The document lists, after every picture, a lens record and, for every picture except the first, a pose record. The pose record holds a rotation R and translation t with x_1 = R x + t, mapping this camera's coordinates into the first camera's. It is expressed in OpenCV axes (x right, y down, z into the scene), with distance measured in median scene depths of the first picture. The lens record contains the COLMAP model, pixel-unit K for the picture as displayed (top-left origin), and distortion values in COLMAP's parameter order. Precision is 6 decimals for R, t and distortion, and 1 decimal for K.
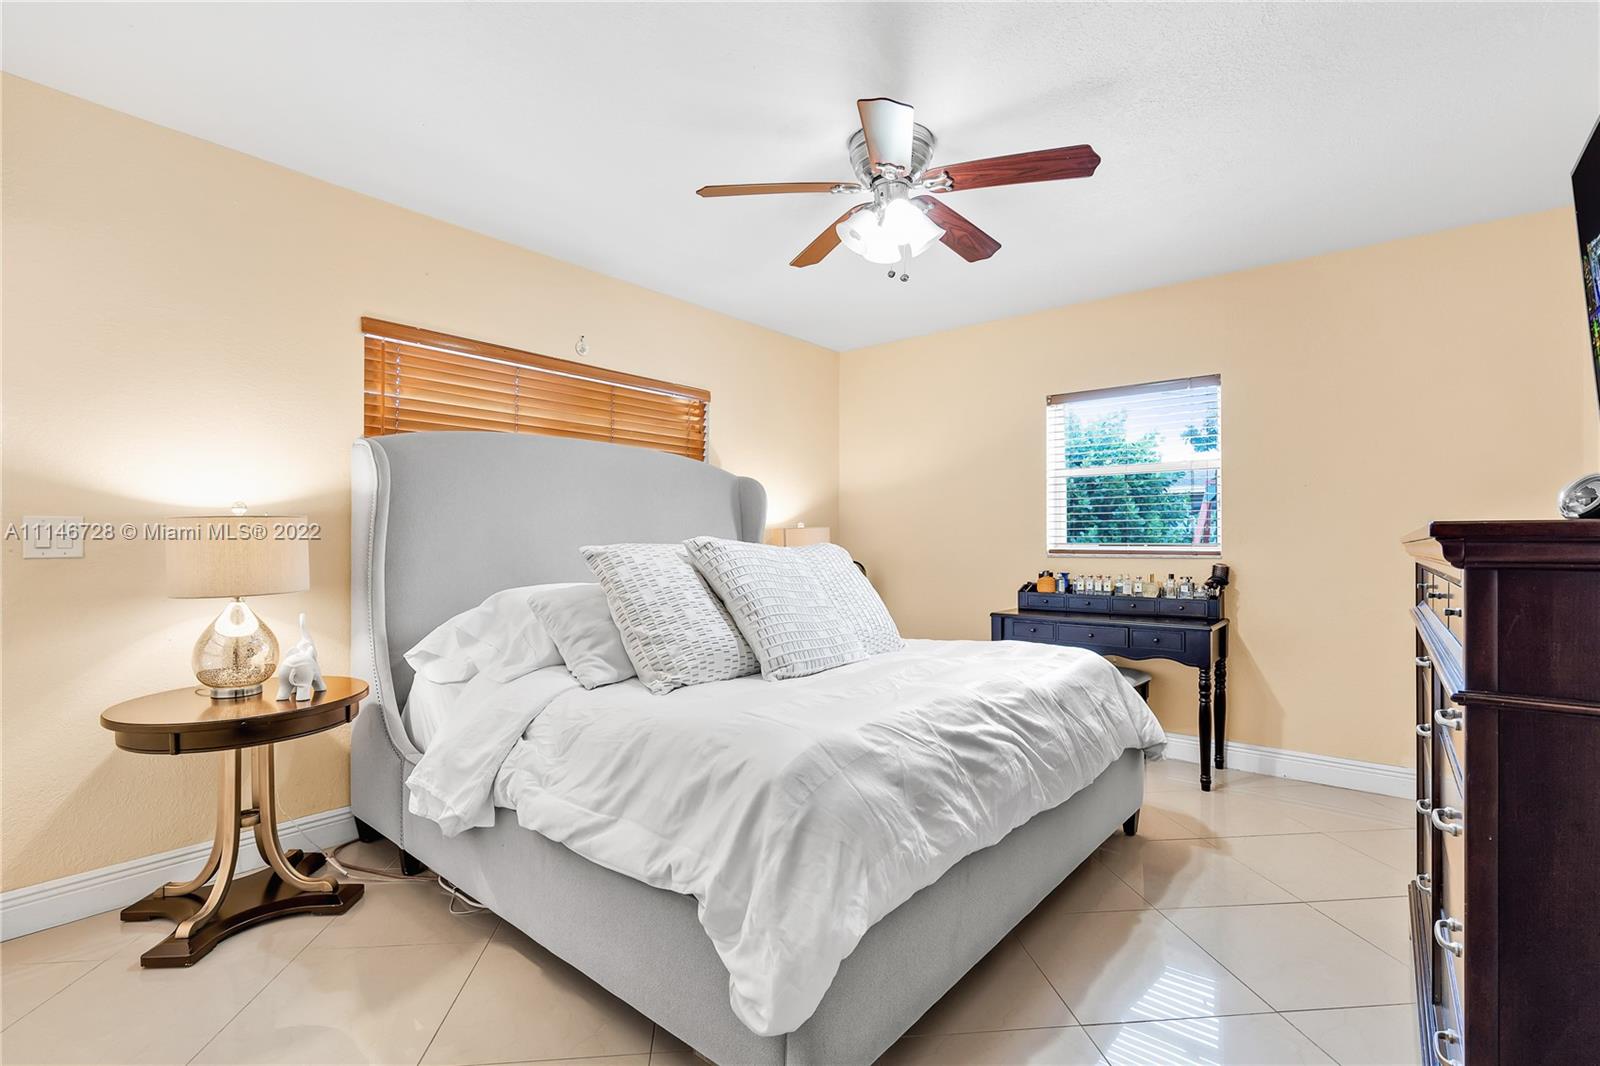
lens RADIAL K [[729.7, 0, 792.1], [0, 729.7, 528.6], [0, 0, 1]] dist [-0.006672, 0.003880]
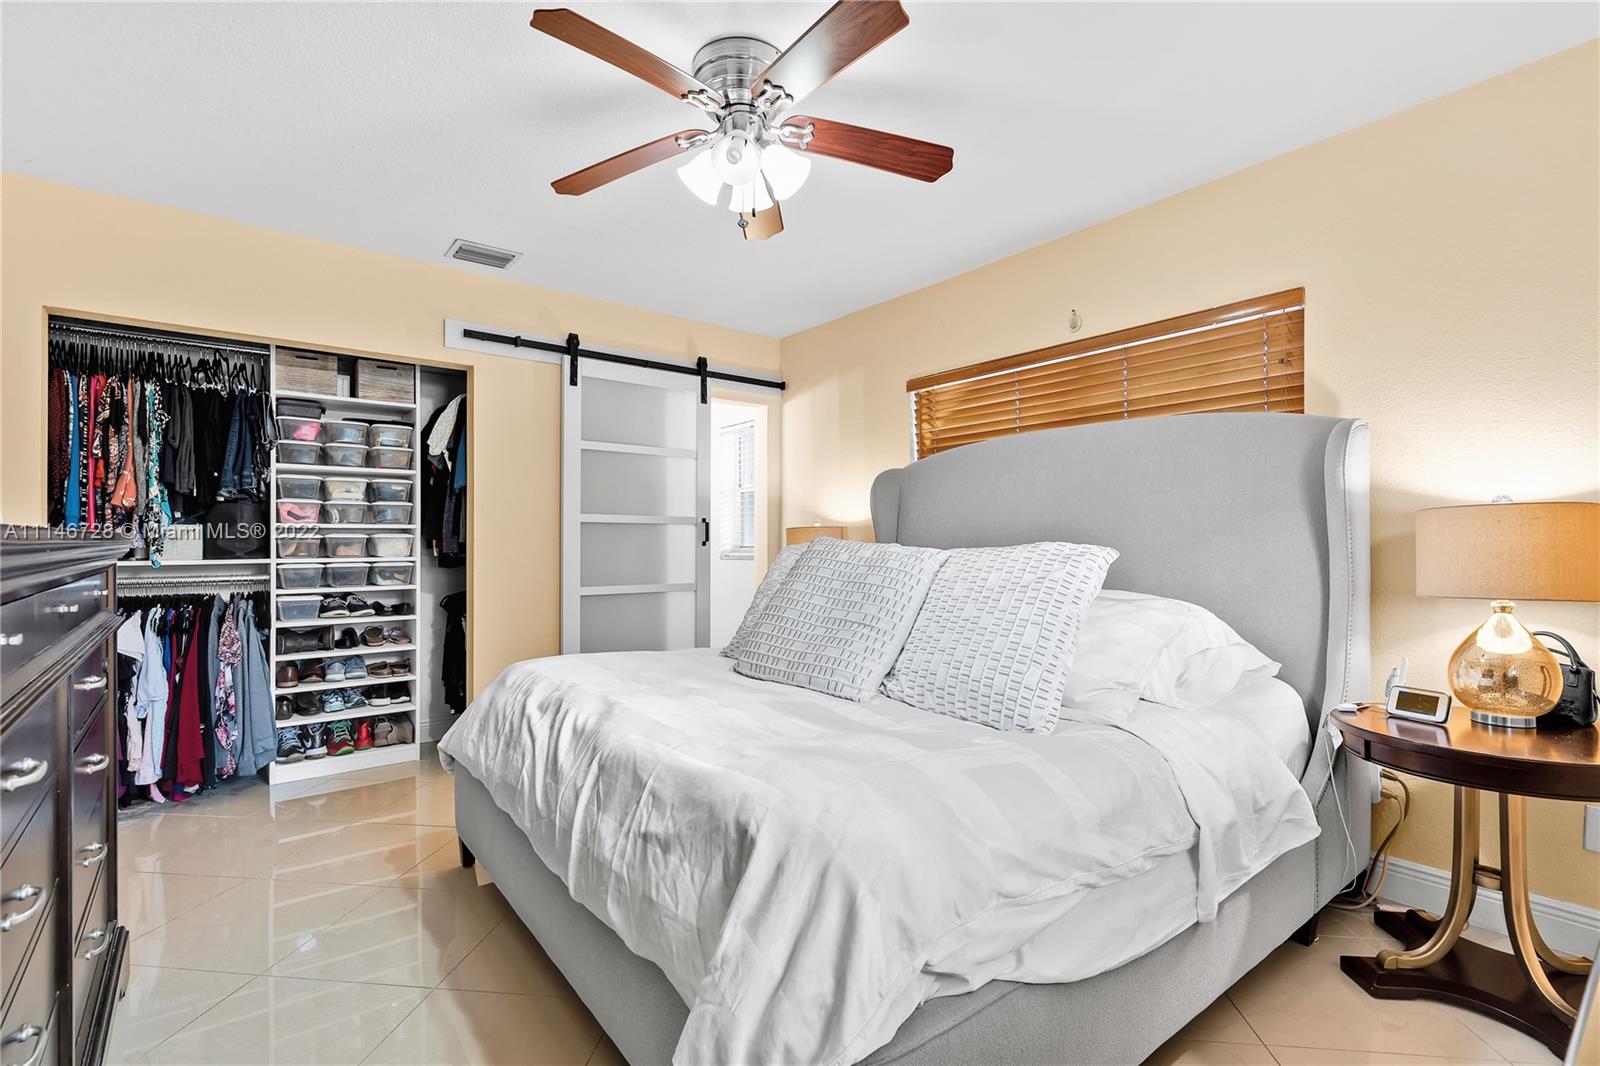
lens RADIAL K [[729.7, 0, 793.5], [0, 729.7, 543.8], [0, 0, 1]] dist [-0.006672, 0.003880]
pose [[-0.211509, -0.000355, -0.977376, 0.646318], [0.017174, 0.999844, -0.004080, 0.018139], [0.977225, -0.017648, -0.211470, 0.850540]]
